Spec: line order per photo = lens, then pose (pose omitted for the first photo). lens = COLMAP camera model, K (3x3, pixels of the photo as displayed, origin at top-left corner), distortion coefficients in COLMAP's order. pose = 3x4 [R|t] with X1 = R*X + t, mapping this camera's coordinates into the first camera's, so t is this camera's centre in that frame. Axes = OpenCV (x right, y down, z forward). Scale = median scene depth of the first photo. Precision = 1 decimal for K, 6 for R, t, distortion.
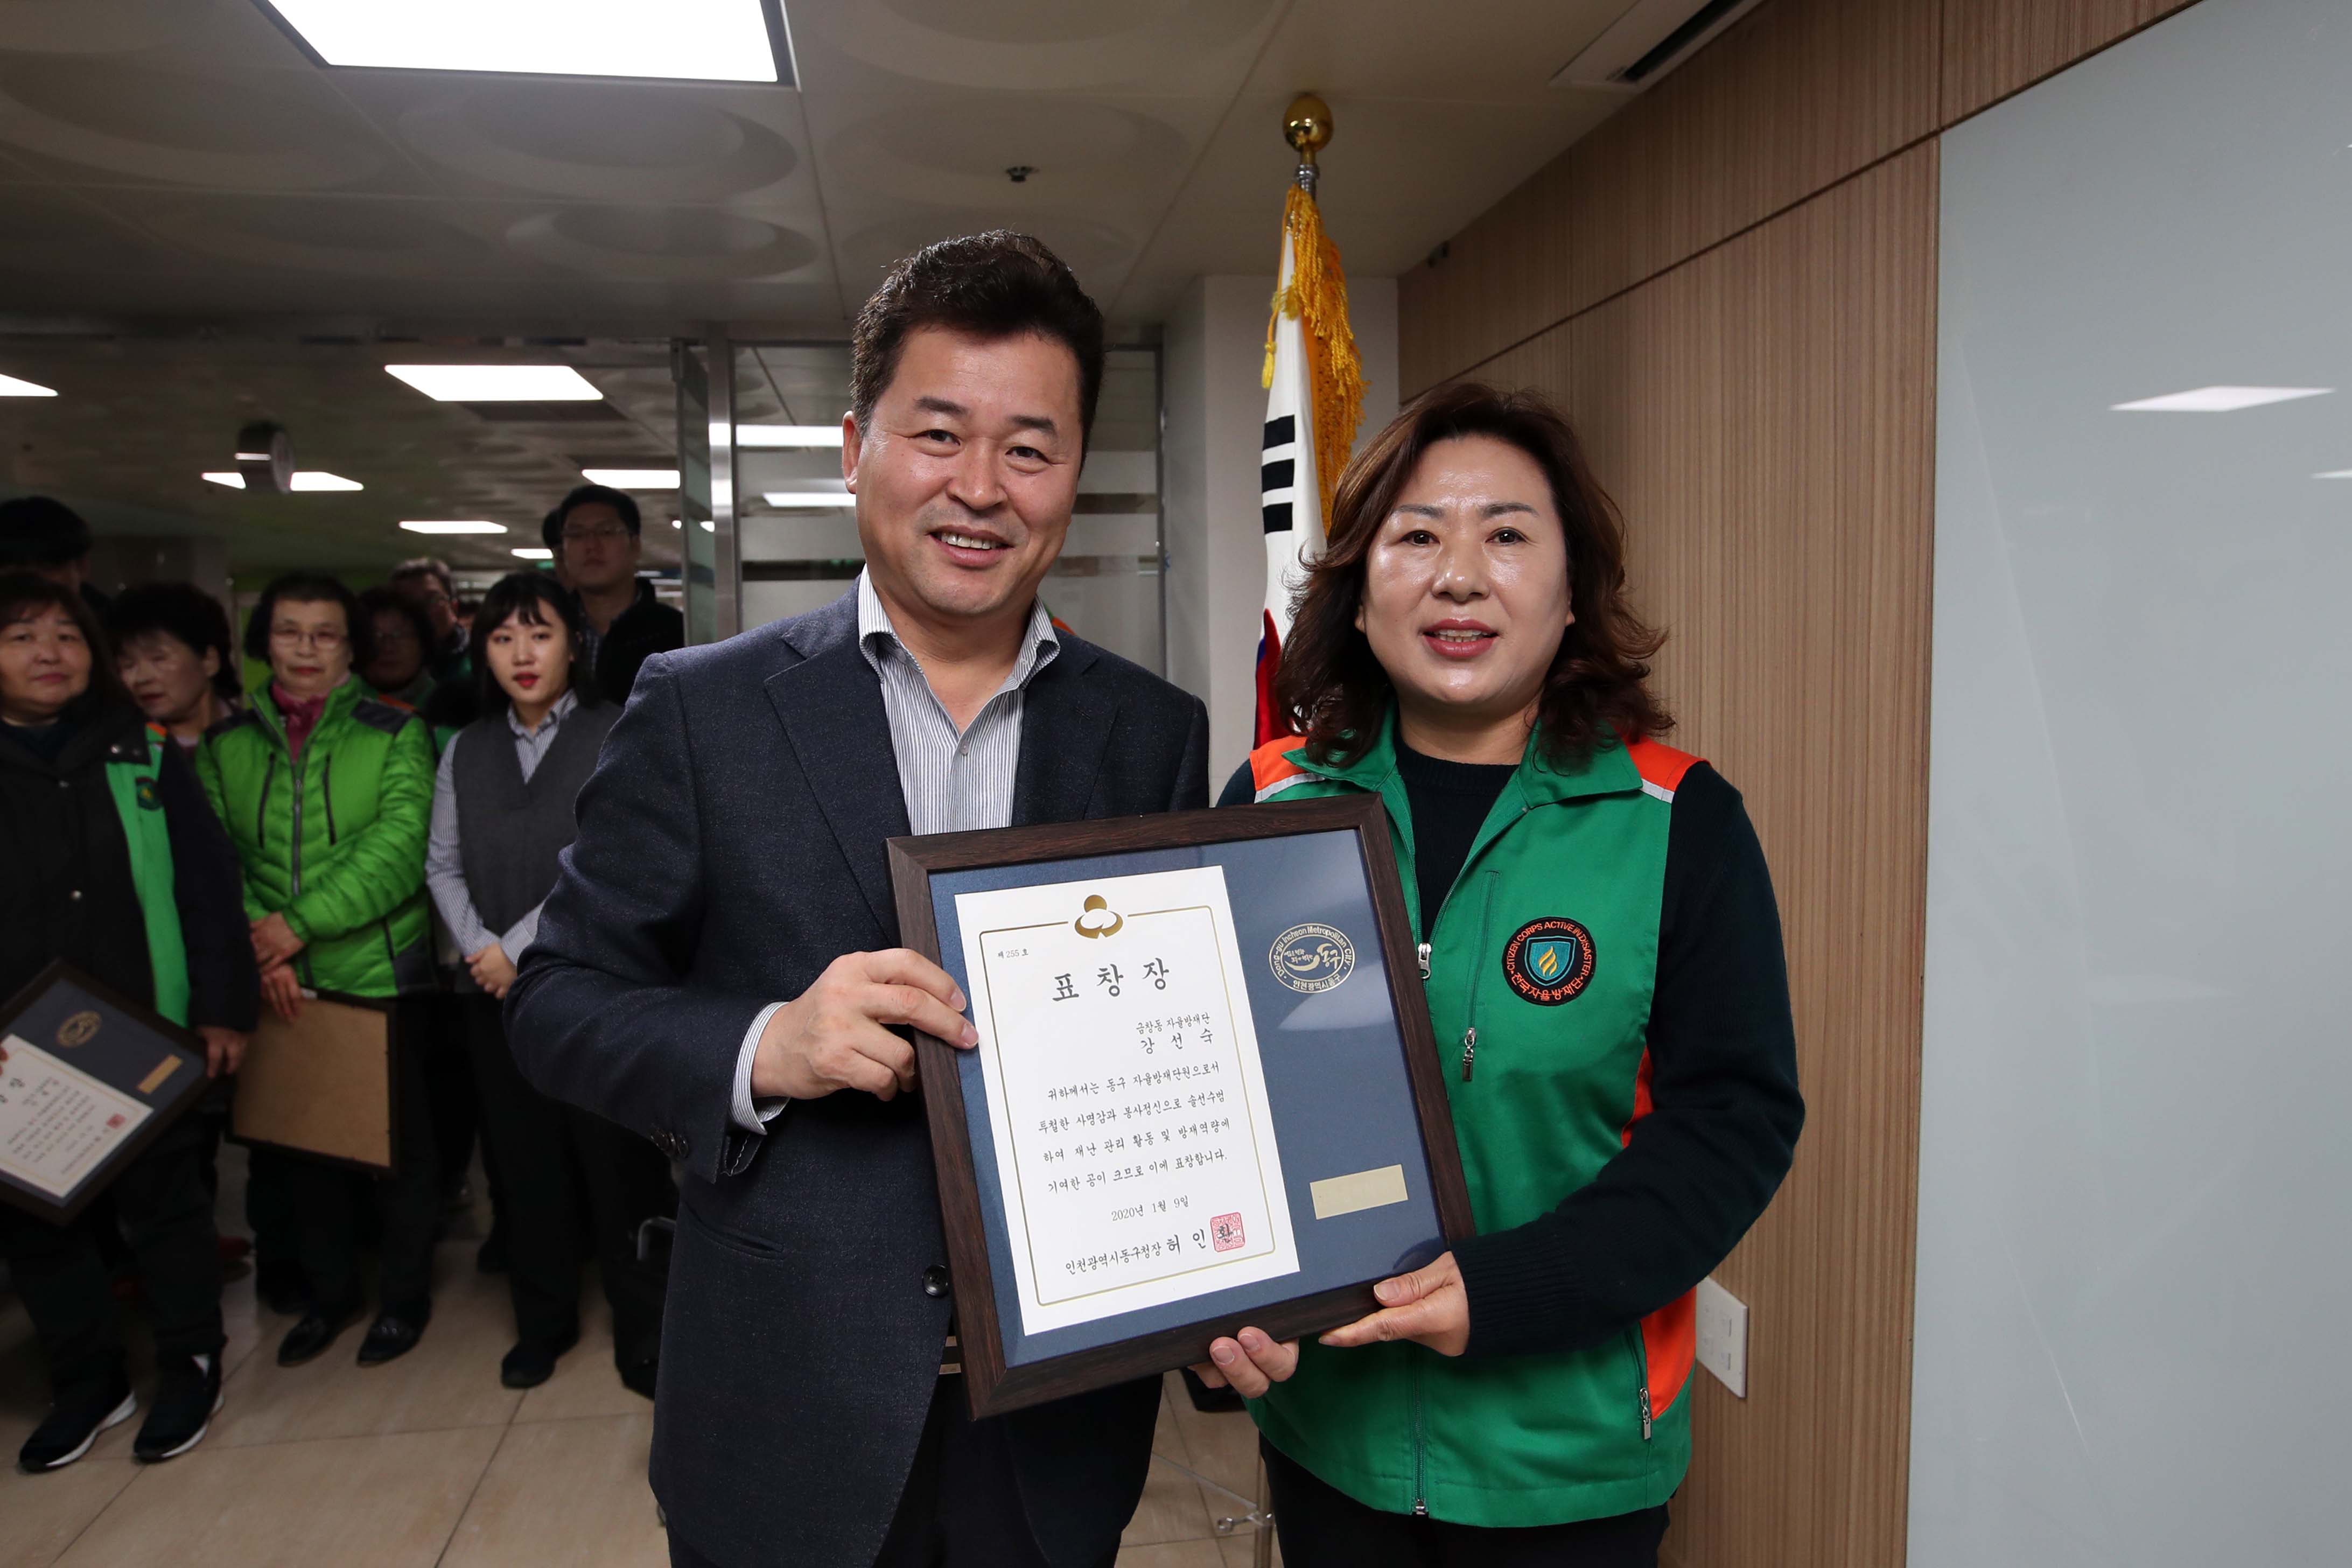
lens RADIAL K [[1493.6, 0, 1246.4], [0, 1493.6, 755.8], [0, 0, 1]] dist [-0.021771, 0.019492]
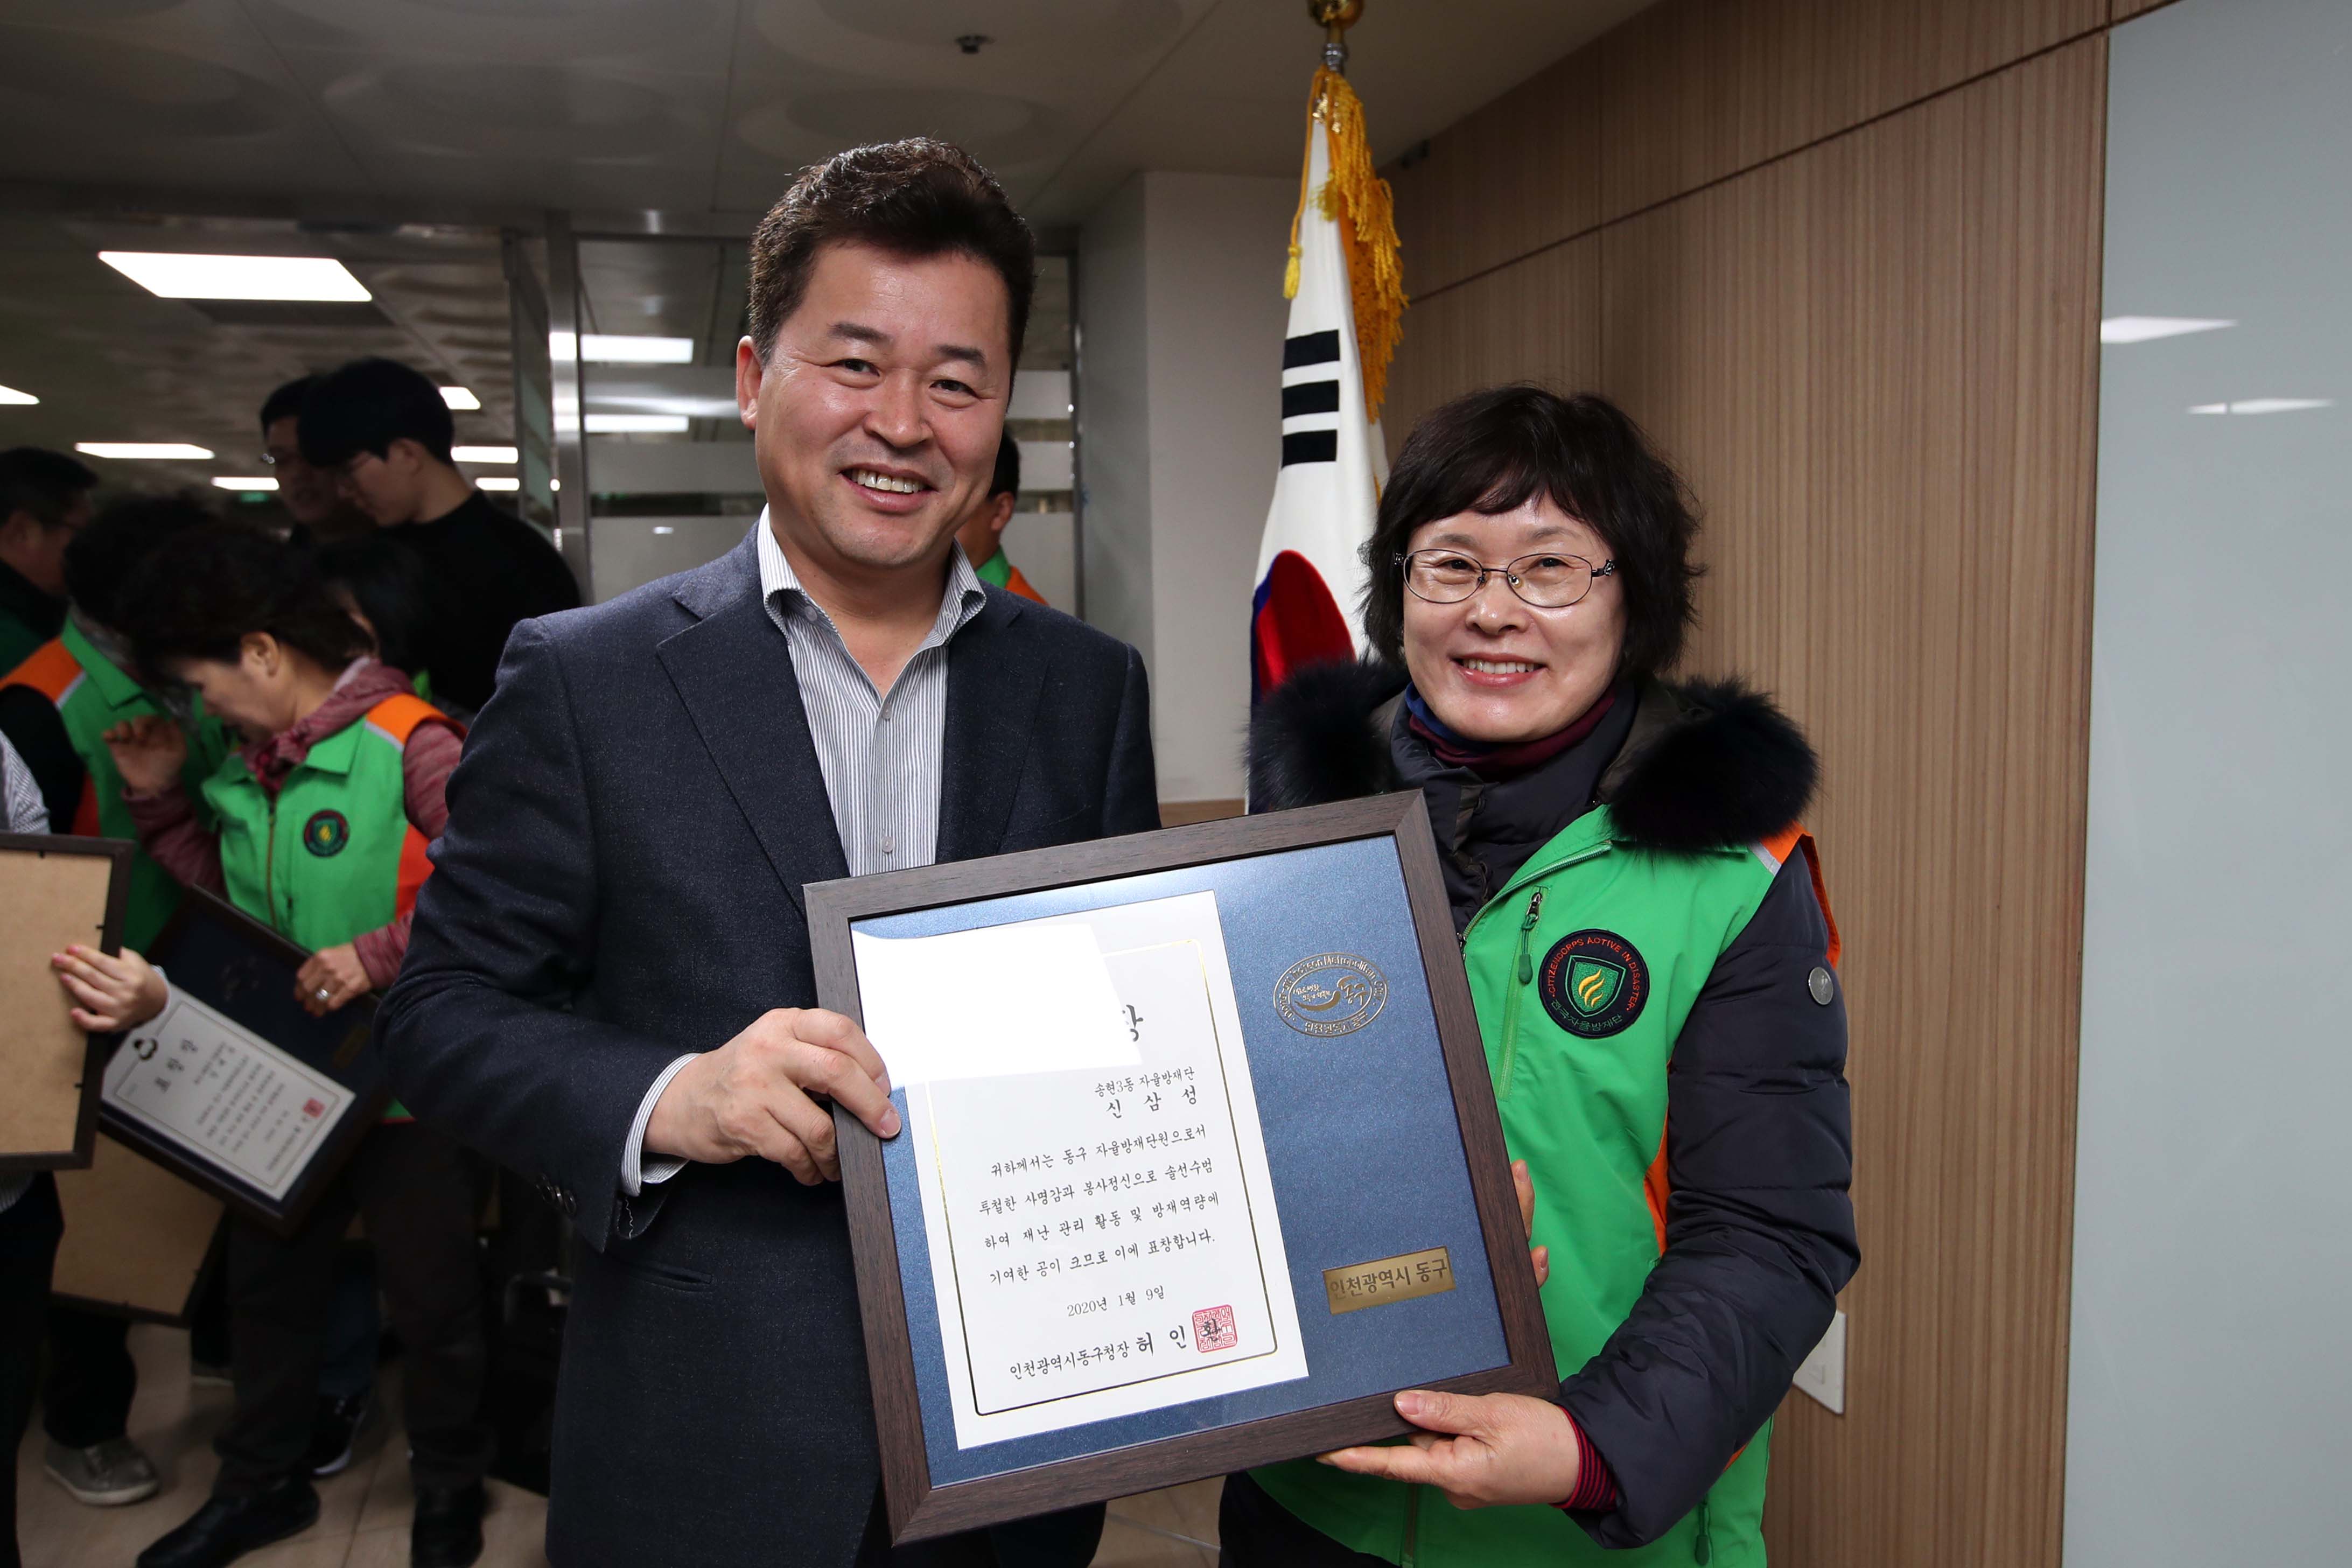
lens RADIAL K [[1557.8, 0, 1086.1], [0, 1557.8, 706.5], [0, 0, 1]] dist [-0.000934, 0.002926]
pose [[0.990870, -0.018325, 0.133568, -0.259395], [0.016942, 0.999791, 0.011485, -0.023137], [-0.133751, -0.009117, 0.990973, 0.120756]]
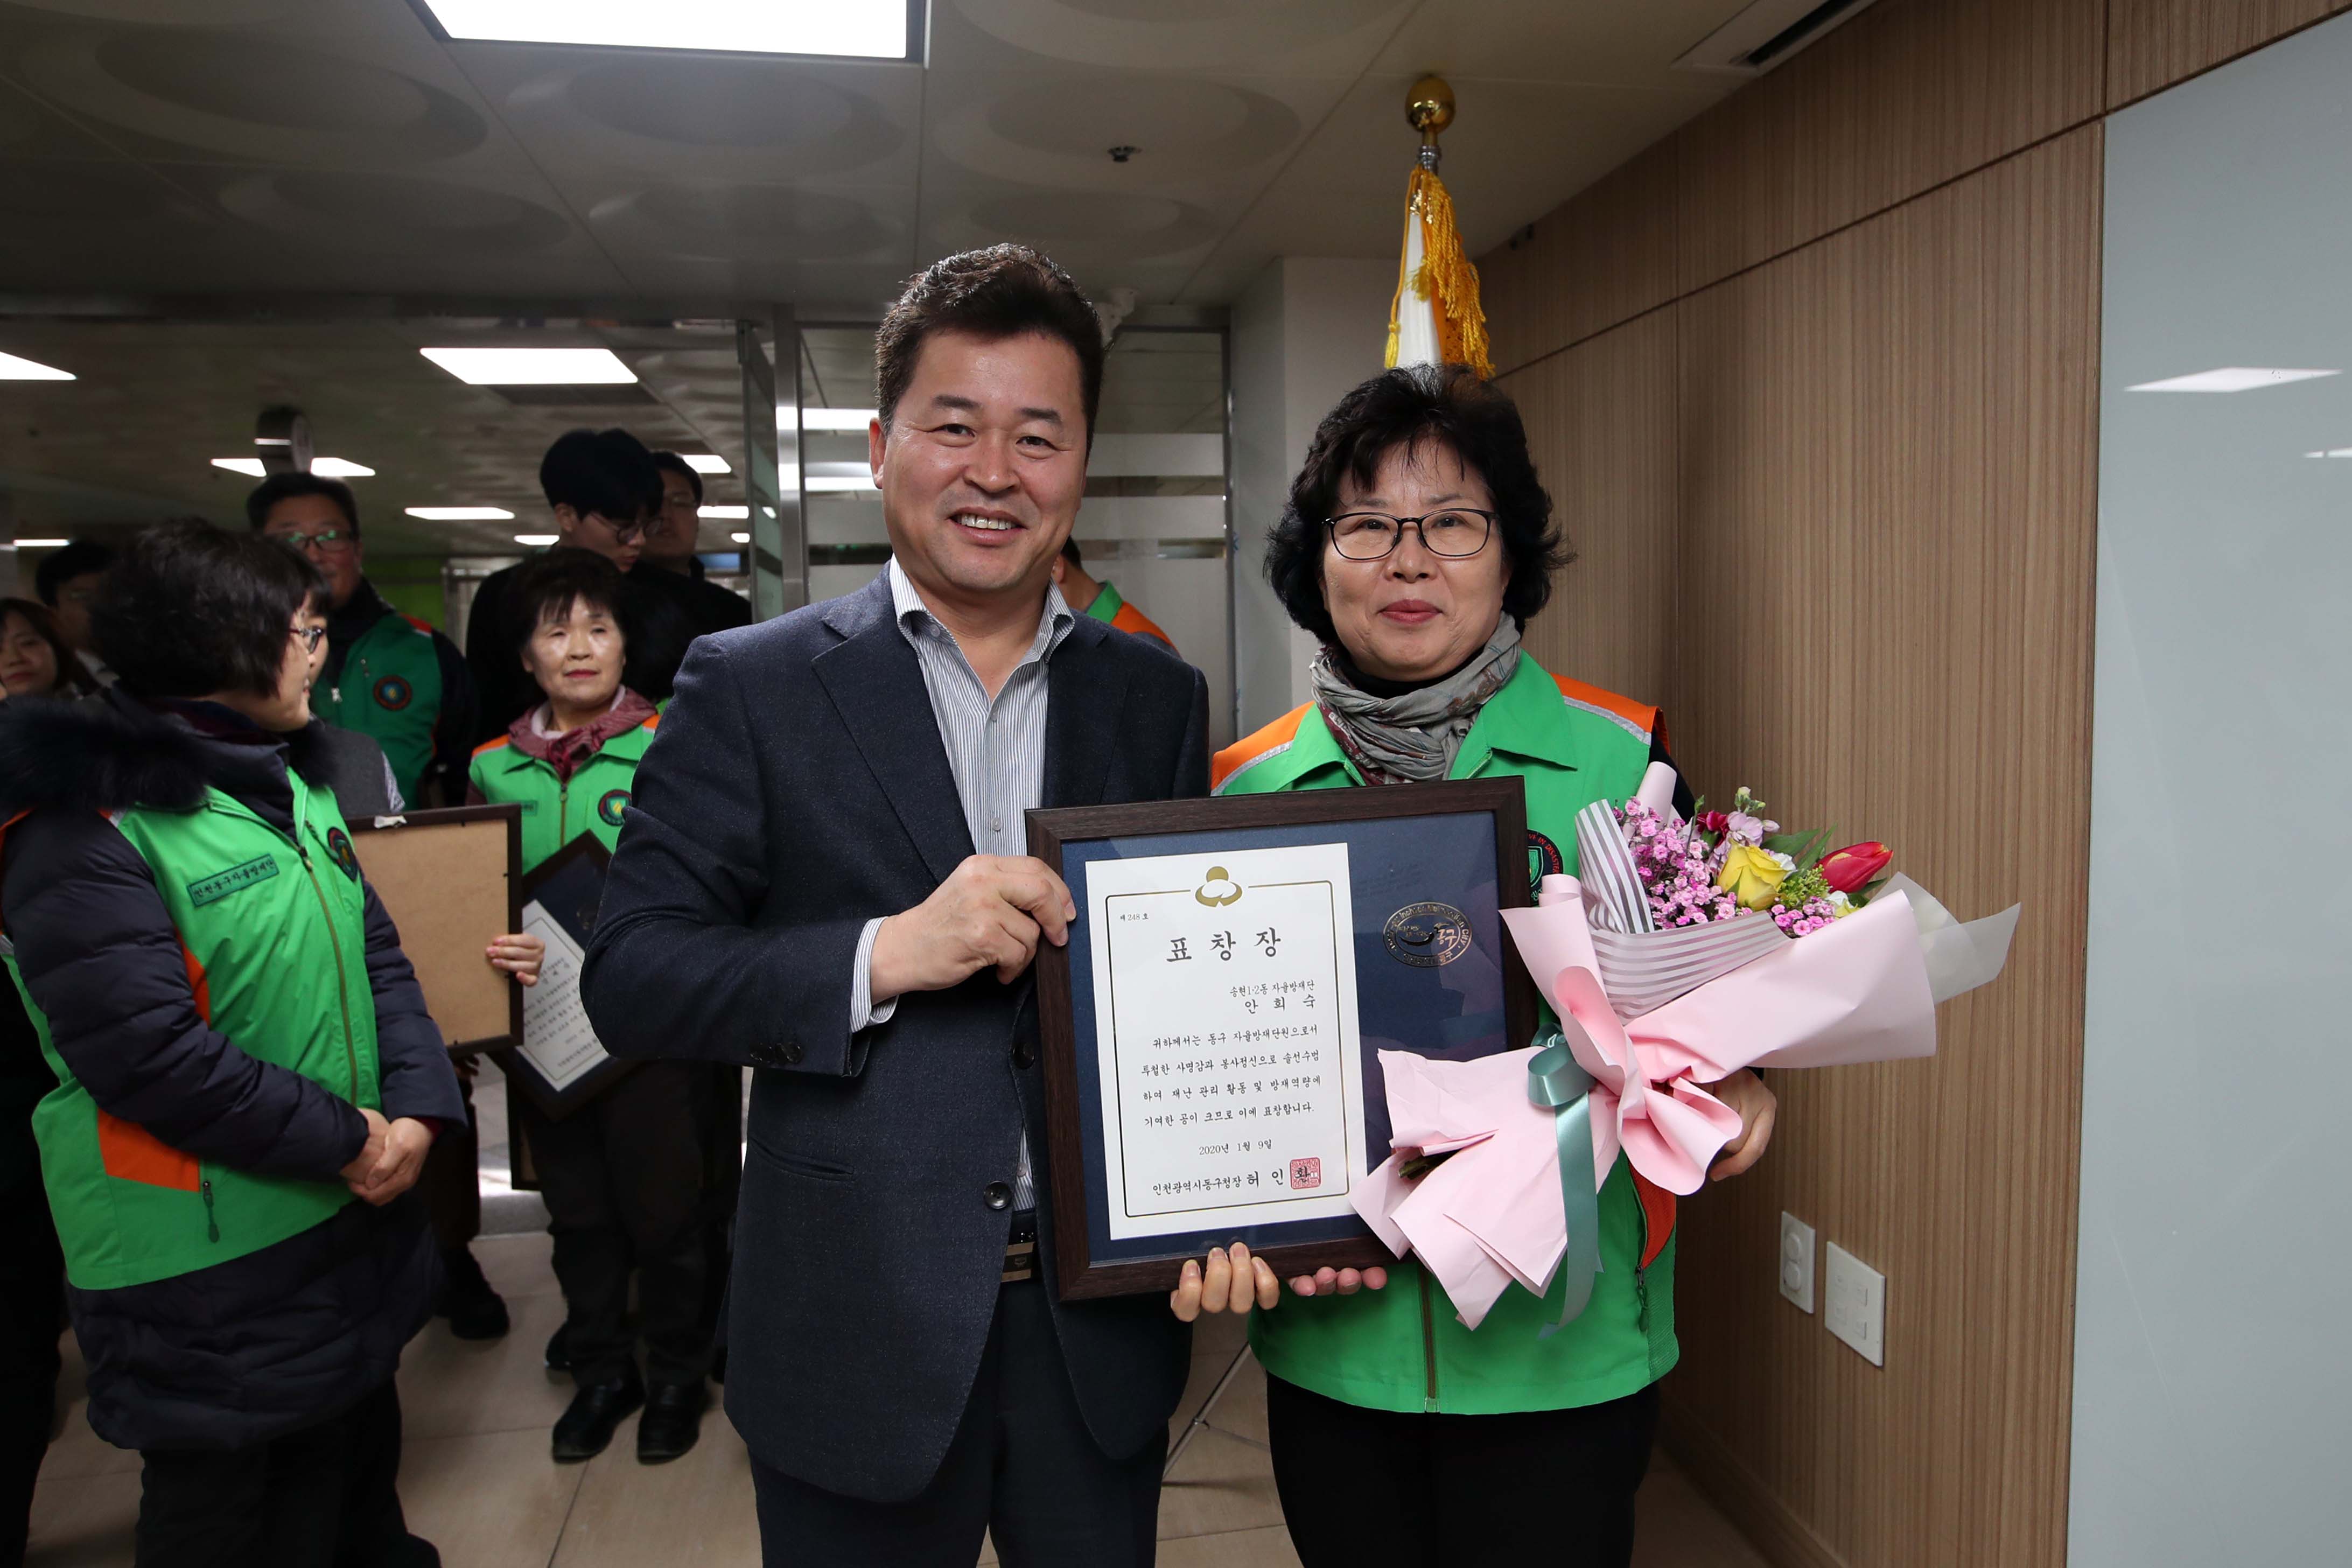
lens RADIAL K [[1470.9, 0, 1181.4], [0, 1470.9, 739.4], [0, 0, 1]] dist [-0.019513, 0.012789]
pose [[0.999350, -0.009861, 0.034670, -0.181094], [0.009782, 0.999949, 0.002450, -0.002431], [-0.034693, -0.002110, 0.999396, 0.022291]]
